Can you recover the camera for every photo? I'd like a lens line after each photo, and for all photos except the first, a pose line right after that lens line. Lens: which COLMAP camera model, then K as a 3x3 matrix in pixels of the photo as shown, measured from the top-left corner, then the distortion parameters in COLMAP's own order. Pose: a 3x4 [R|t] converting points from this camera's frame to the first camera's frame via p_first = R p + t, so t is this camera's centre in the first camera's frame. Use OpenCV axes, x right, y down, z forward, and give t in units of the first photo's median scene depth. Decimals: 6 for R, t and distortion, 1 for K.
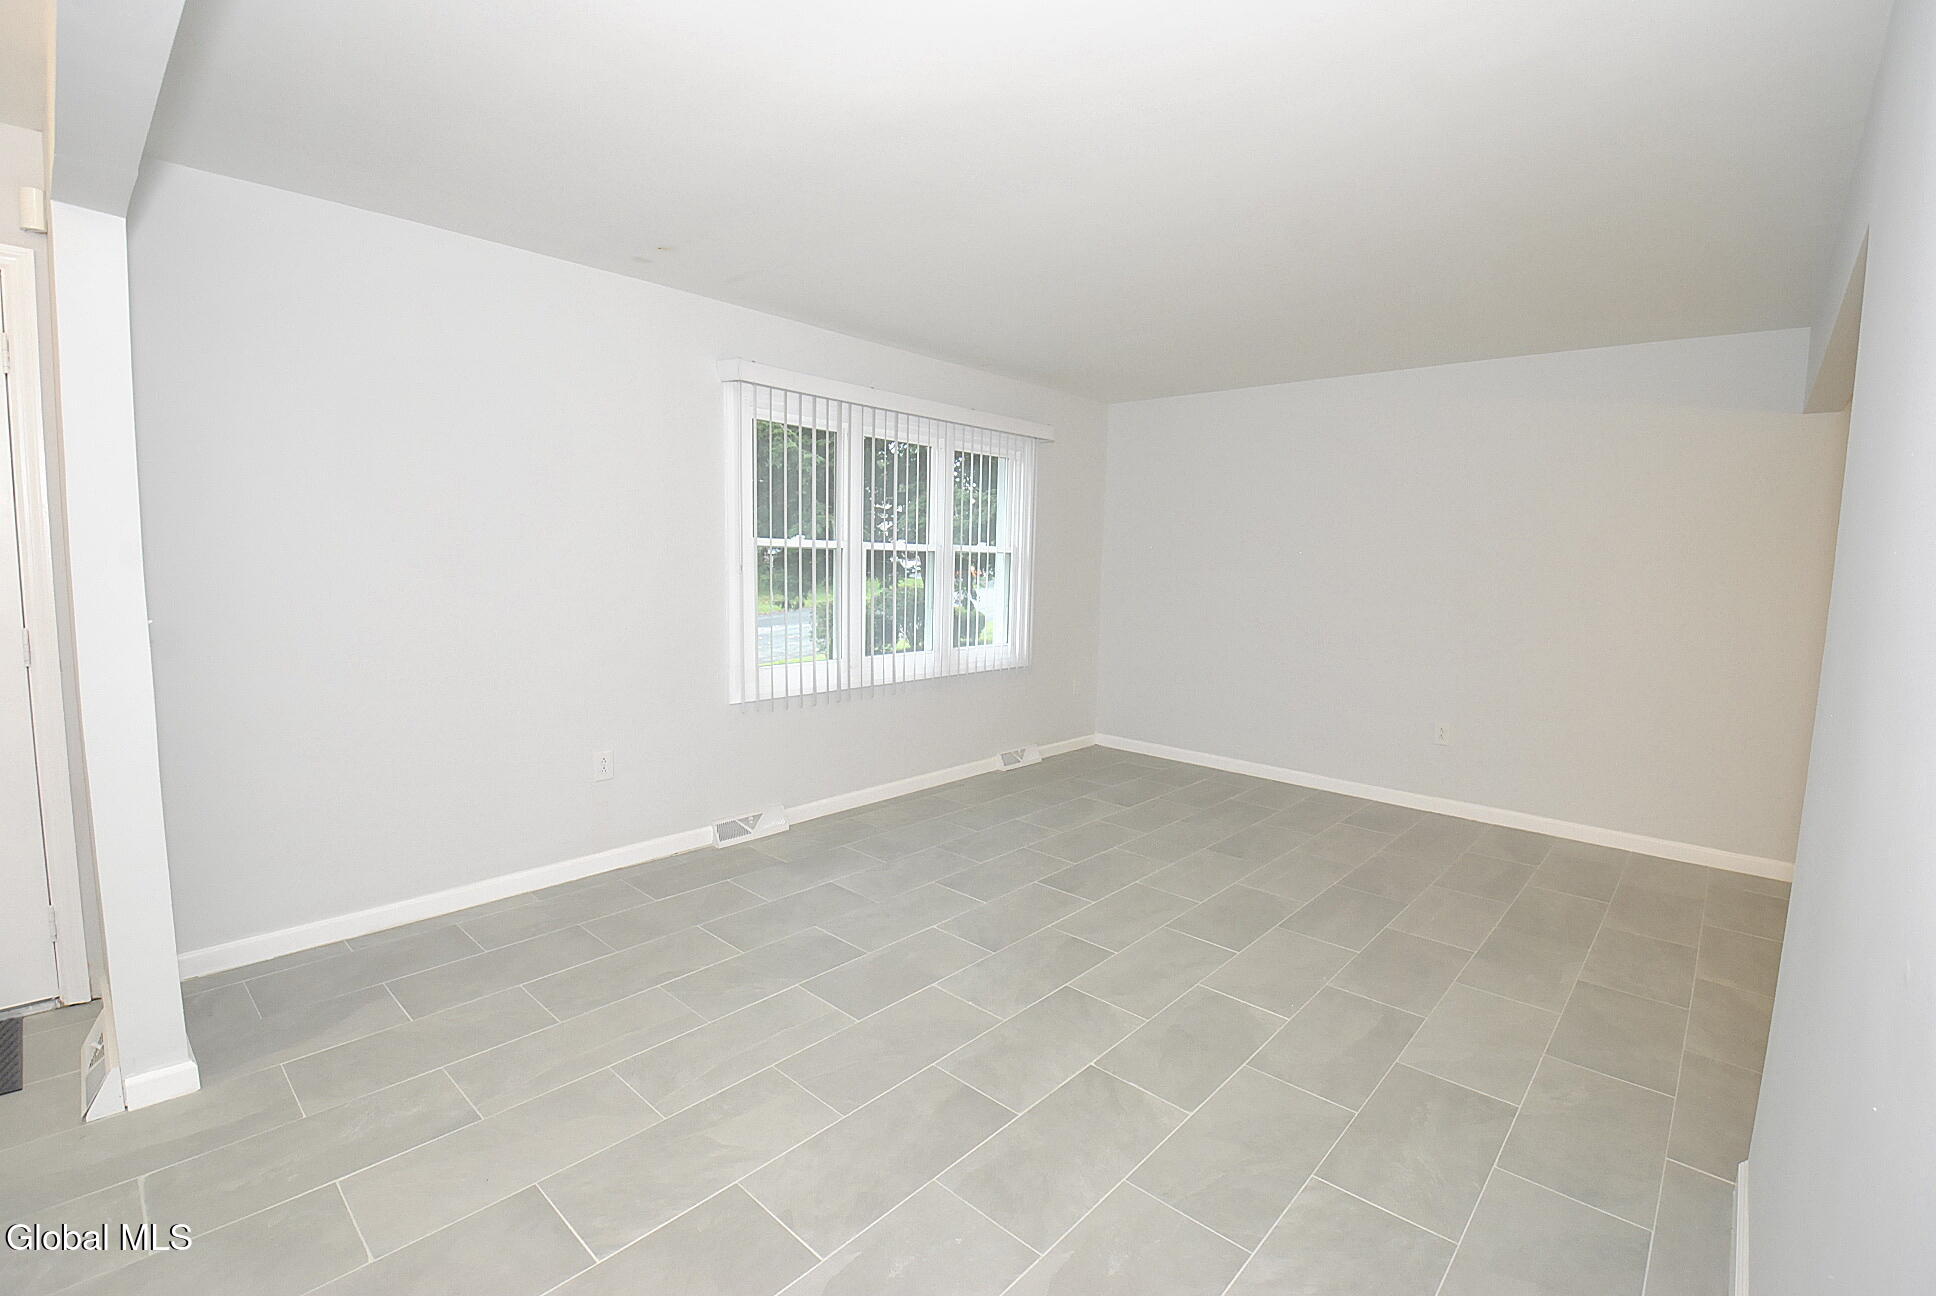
lens RADIAL K [[861.4, 0, 962.3], [0, 861.4, 642.0], [0, 0, 1]] dist [0.034222, -0.037017]
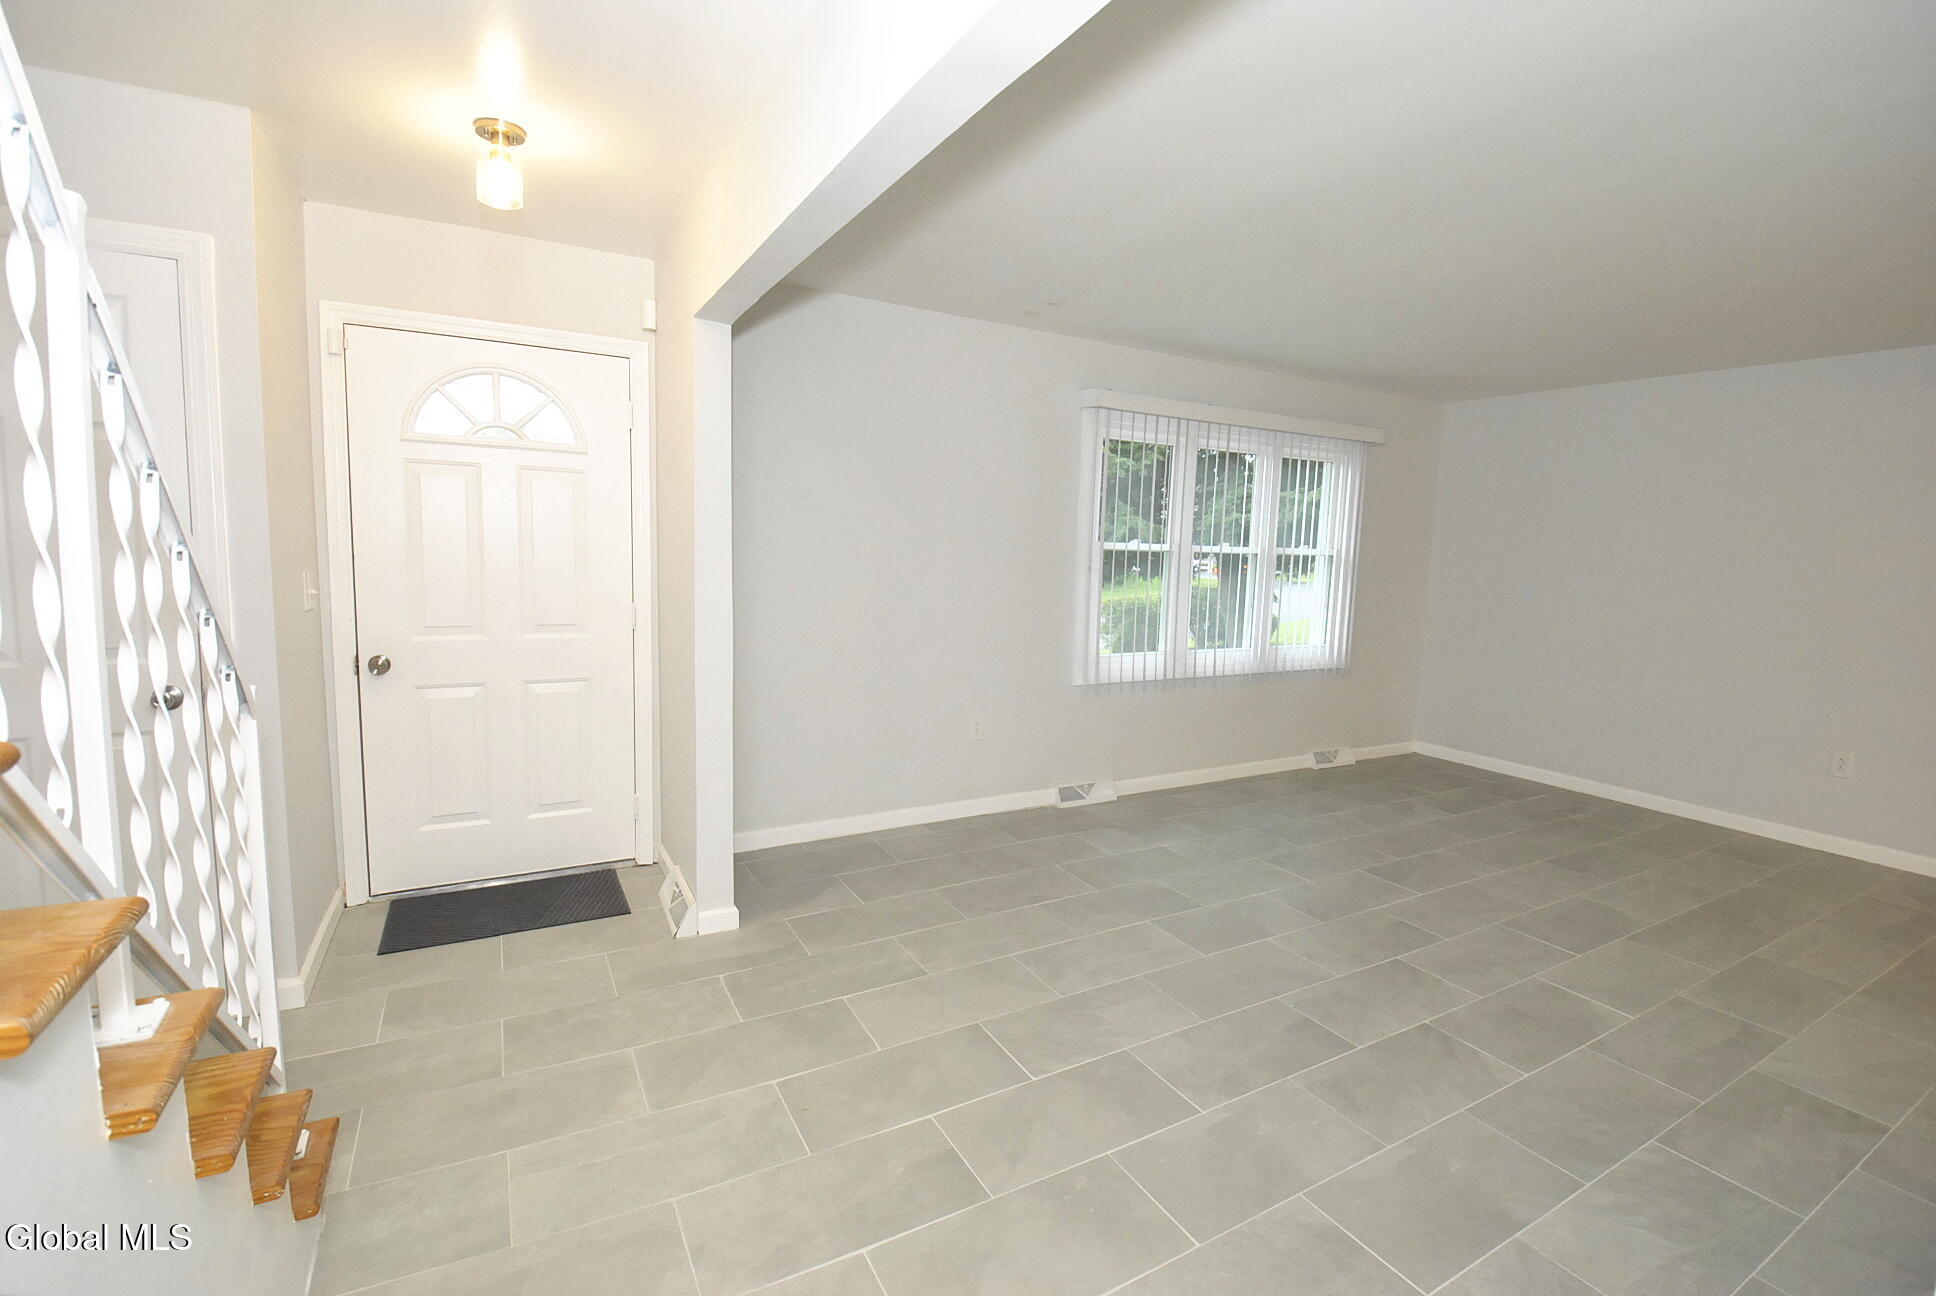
lens RADIAL K [[852.0, 0, 971.2], [0, 852.0, 641.0], [0, 0, 1]] dist [0.014481, -0.020006]
pose [[0.950831, 0.044374, -0.306516, -0.060637], [-0.042289, 0.999015, 0.013442, 0.003282], [0.306811, 0.000181, 0.951771, -0.149813]]
